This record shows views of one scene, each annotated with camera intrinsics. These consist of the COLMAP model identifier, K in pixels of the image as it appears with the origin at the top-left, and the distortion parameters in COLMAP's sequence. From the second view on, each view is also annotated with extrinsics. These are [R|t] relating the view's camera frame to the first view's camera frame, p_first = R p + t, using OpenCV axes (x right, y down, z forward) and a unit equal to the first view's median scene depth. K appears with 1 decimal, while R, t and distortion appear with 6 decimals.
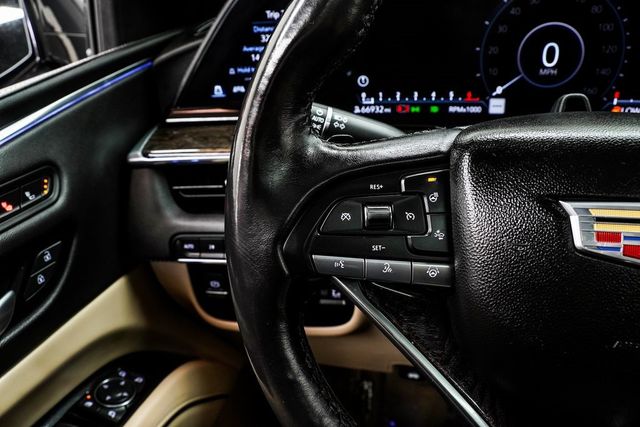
lens RADIAL K [[460.2, 0, 330.1], [0, 460.2, 205.8], [0, 0, 1]] dist [-0.101248, 0.053819]
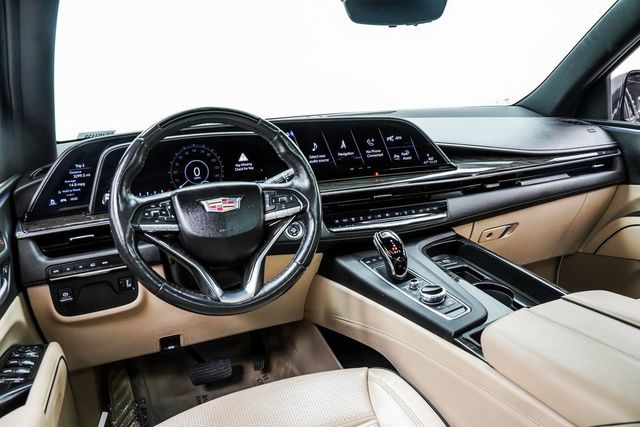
lens RADIAL K [[491.7, 0, 321.9], [0, 491.7, 212.8], [0, 0, 1]] dist [-0.092404, 0.006960]
pose [[0.800873, -0.117577, 0.587178, -0.643273], [0.279985, 0.940281, -0.193600, 0.659913], [-0.529350, 0.319450, 0.785965, -1.593902]]
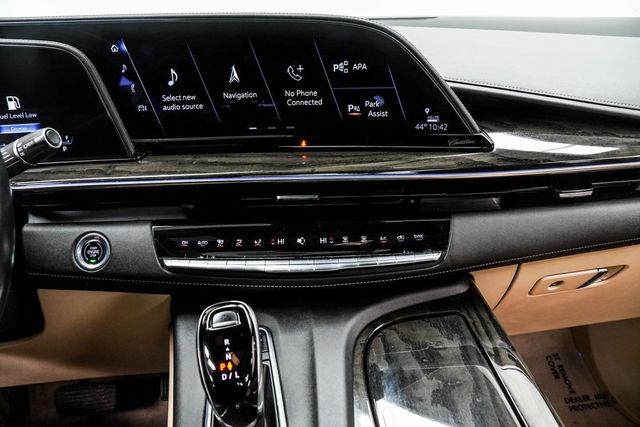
lens RADIAL K [[460.2, 0, 319.6], [0, 460.2, 214.7], [0, 0, 1]] dist [-0.101248, 0.053819]
pose [[0.933867, -0.100242, 0.343283, 1.131419], [0.132251, 0.988665, -0.071077, 0.212122], [-0.332267, 0.111776, 0.936539, -0.623522]]
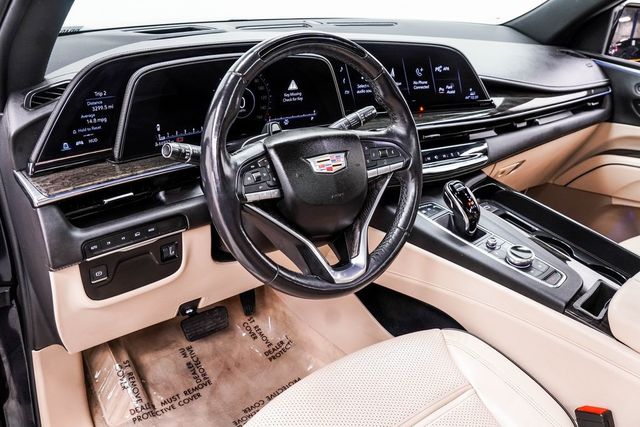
lens RADIAL K [[516.6, 0, 318.2], [0, 516.6, 211.0], [0, 0, 1]] dist [-0.076502, 0.033204]
pose [[0.614275, -0.246608, 0.749567, -1.197731], [0.272638, 0.957740, 0.091669, 0.021617], [-0.740497, 0.148050, 0.655550, -0.750528]]
